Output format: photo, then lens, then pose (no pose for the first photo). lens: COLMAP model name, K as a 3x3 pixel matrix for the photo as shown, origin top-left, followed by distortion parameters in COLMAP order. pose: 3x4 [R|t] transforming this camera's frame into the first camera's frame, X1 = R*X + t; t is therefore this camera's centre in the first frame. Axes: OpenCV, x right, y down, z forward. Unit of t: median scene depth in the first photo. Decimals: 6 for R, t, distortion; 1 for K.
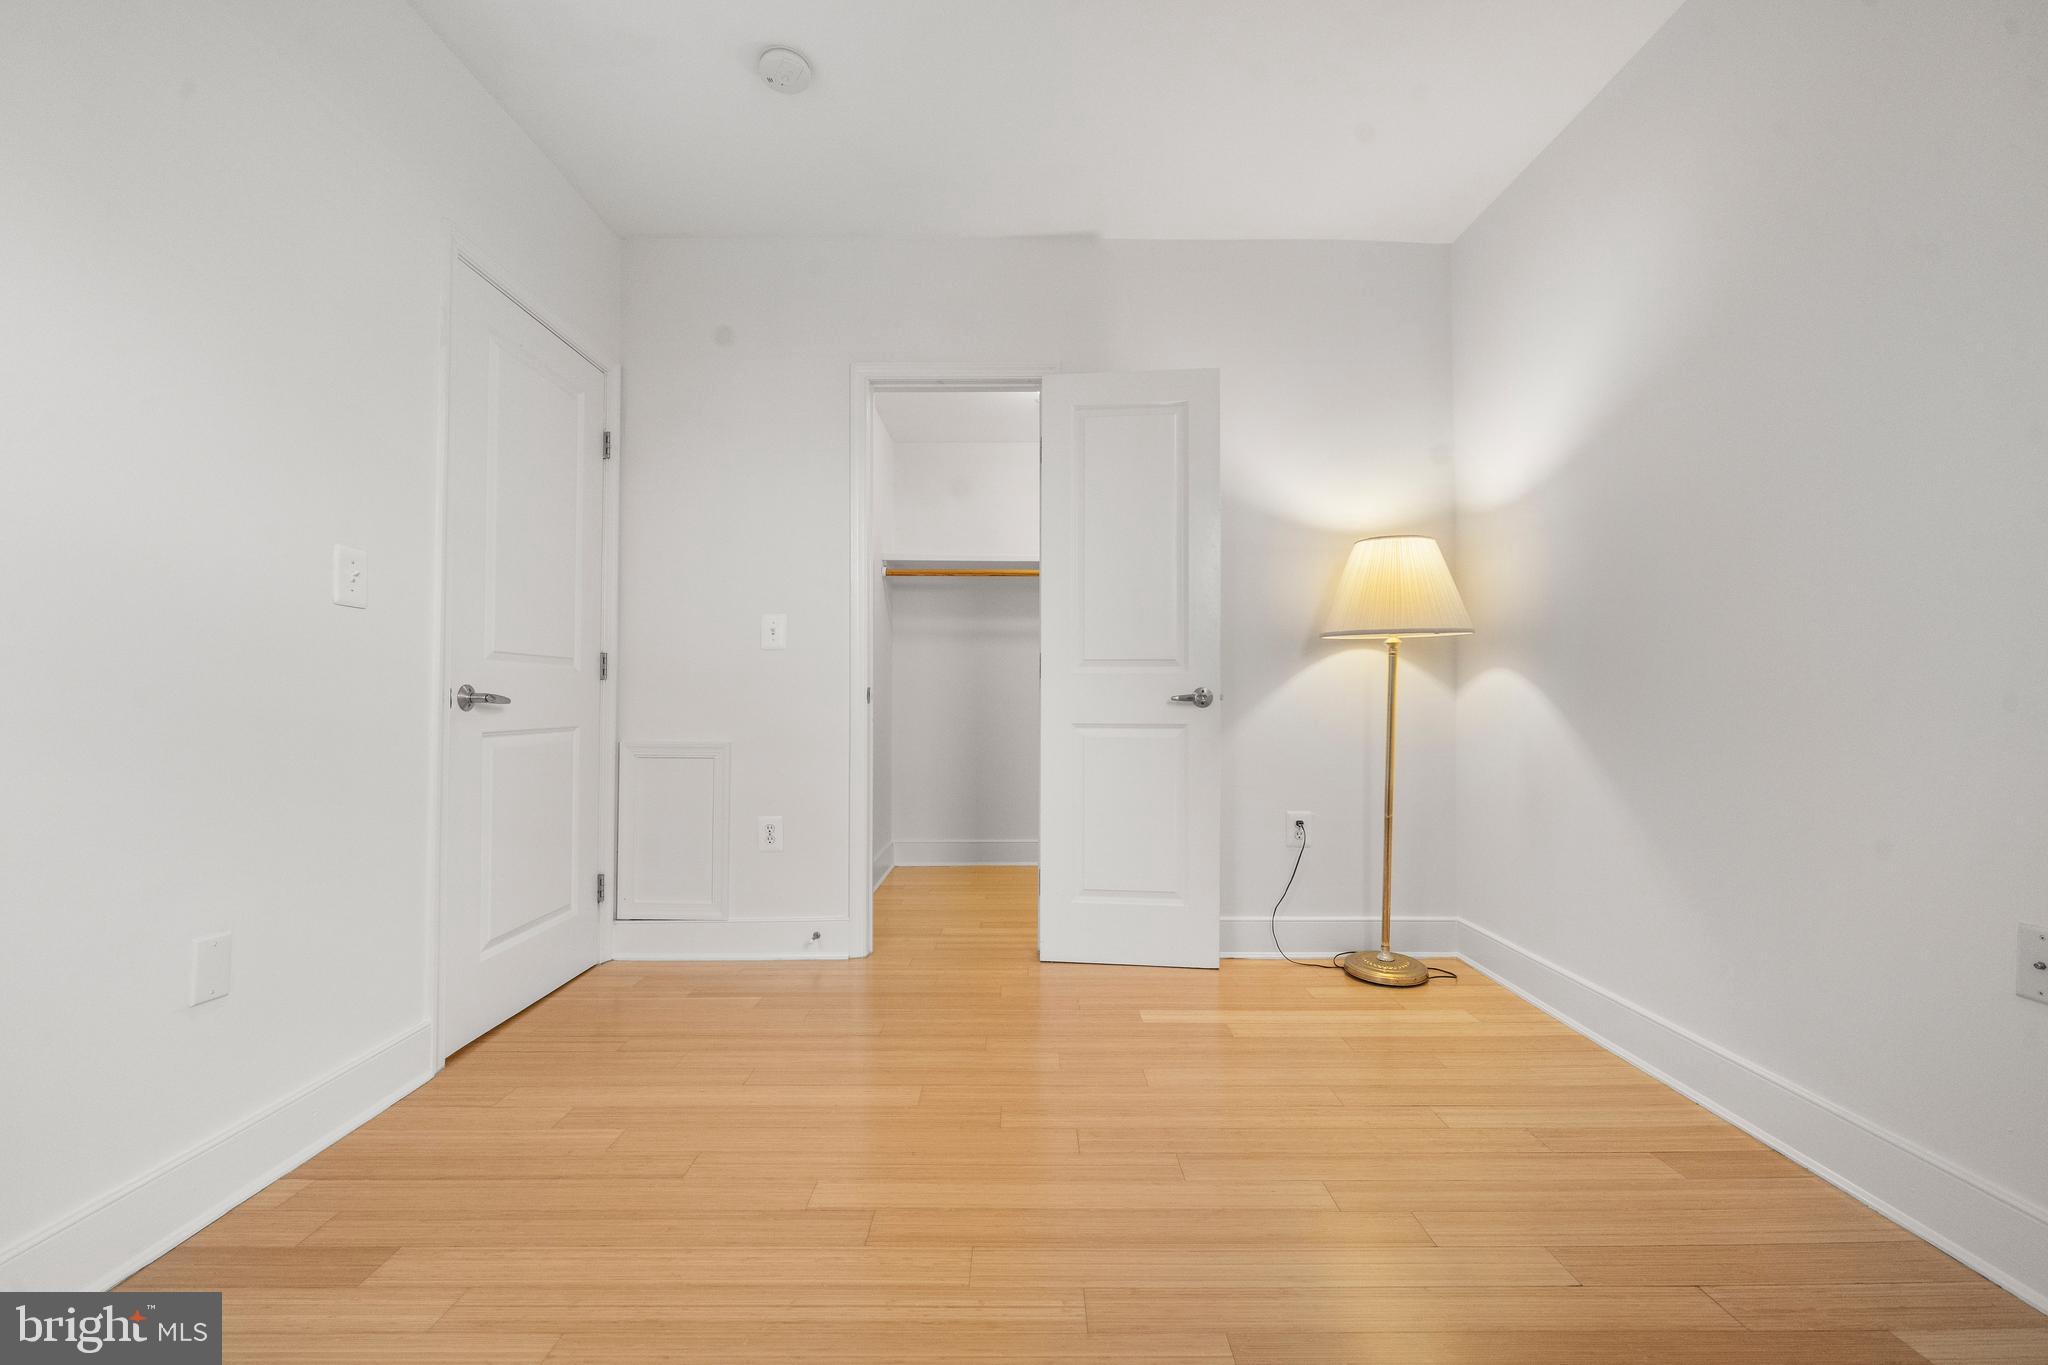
lens RADIAL K [[833.3, 0, 1016.4], [0, 833.3, 682.0], [0, 0, 1]] dist [-0.000695, -0.000241]
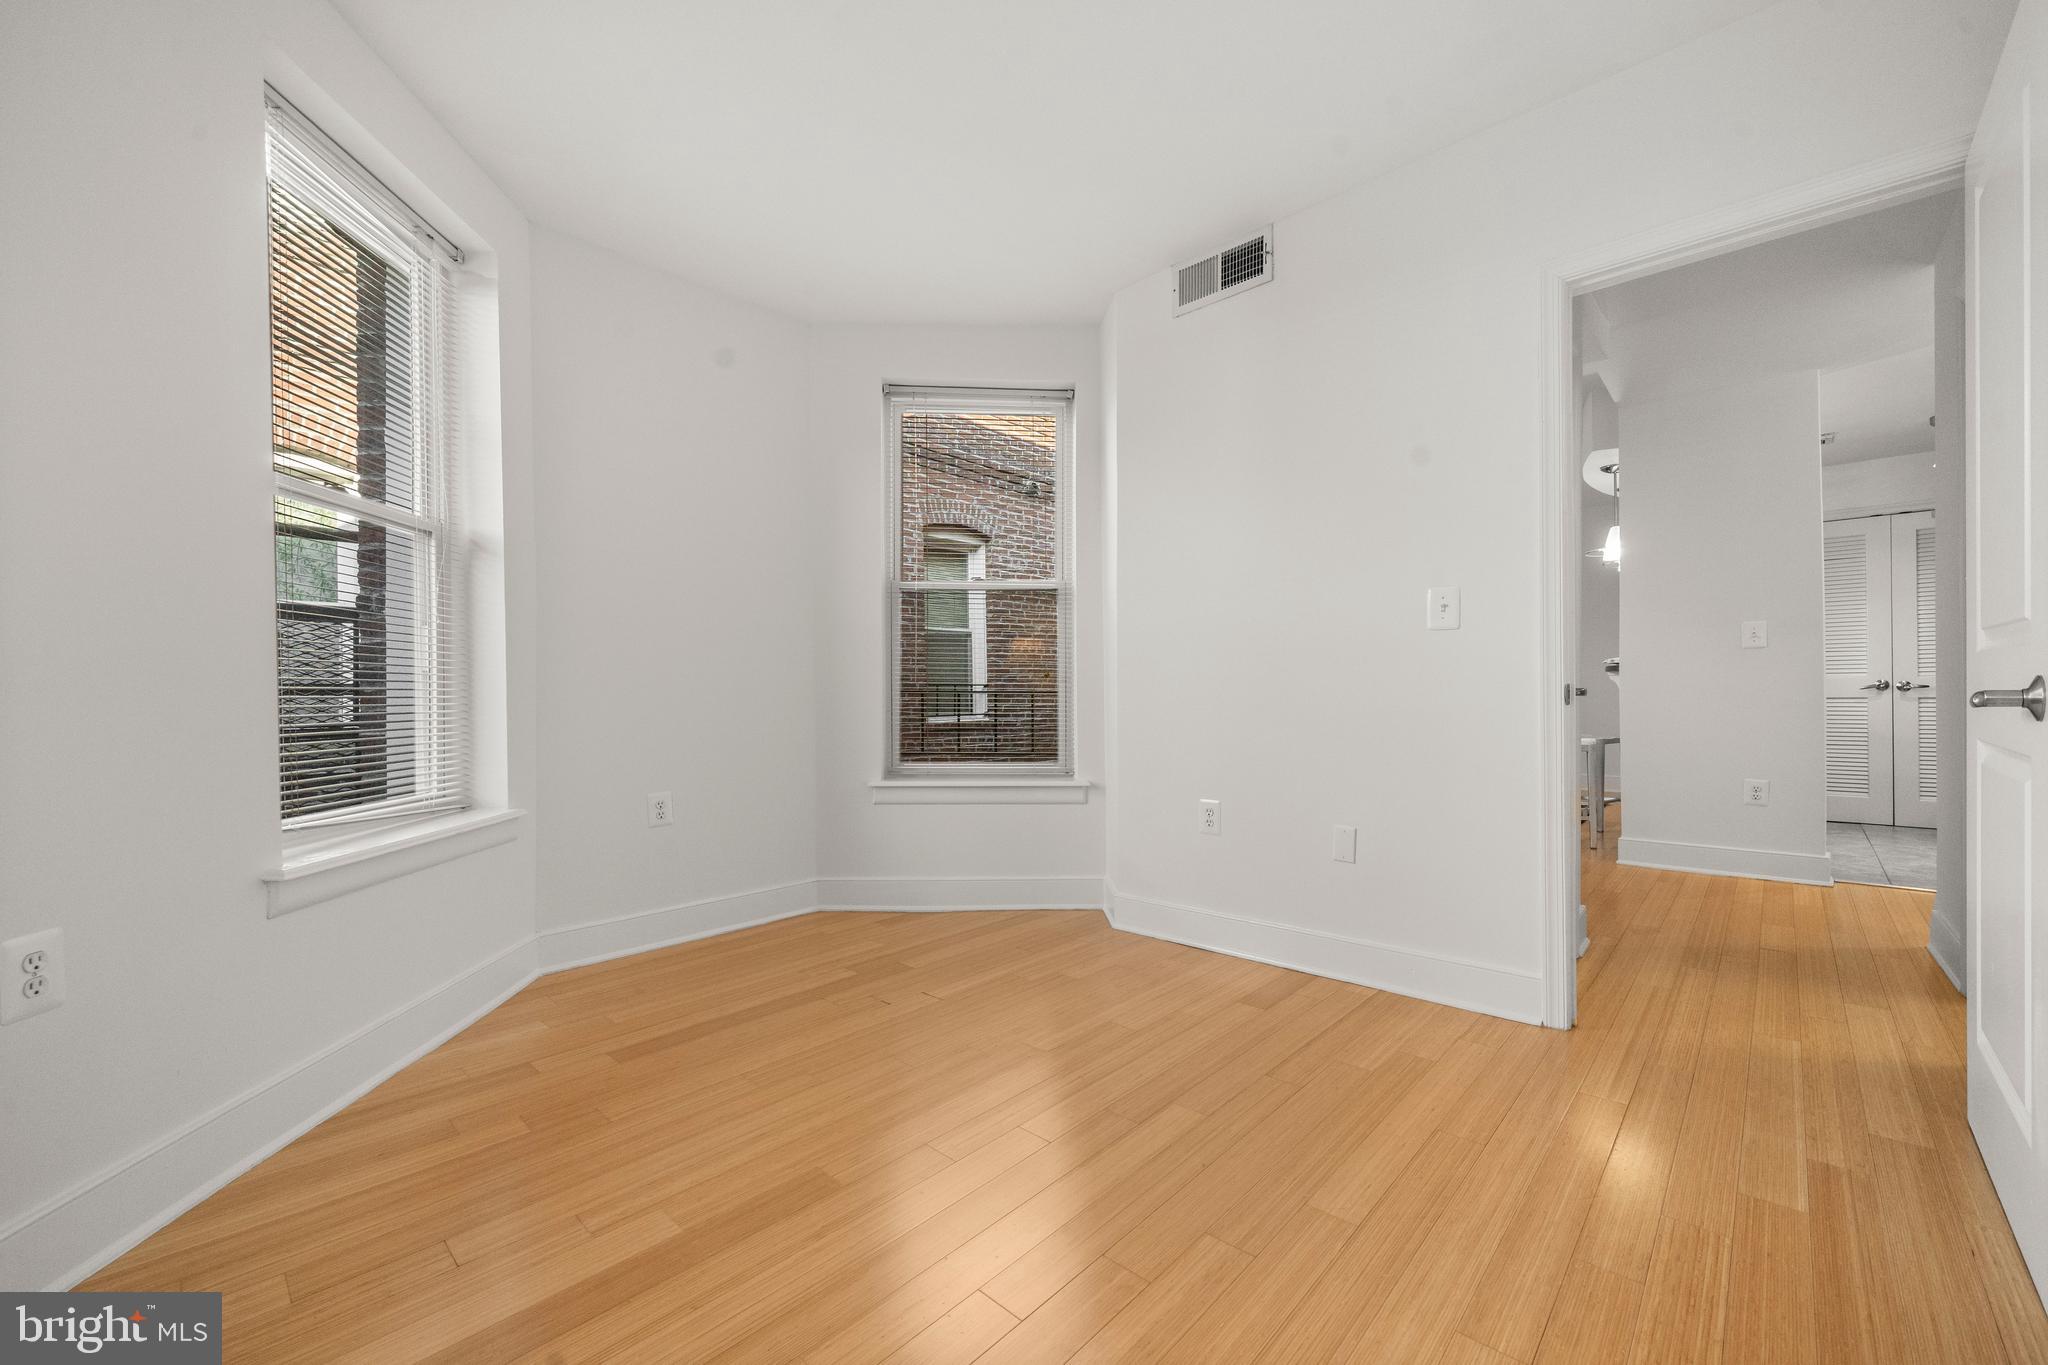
lens RADIAL K [[818.2, 0, 1034.7], [0, 818.2, 692.0], [0, 0, 1]] dist [-0.001900, -0.000118]
pose [[-0.672707, 0.004542, -0.739895, 0.649014], [0.025279, 0.999538, -0.016848, 0.017828], [0.739477, -0.030038, -0.672511, 1.366059]]
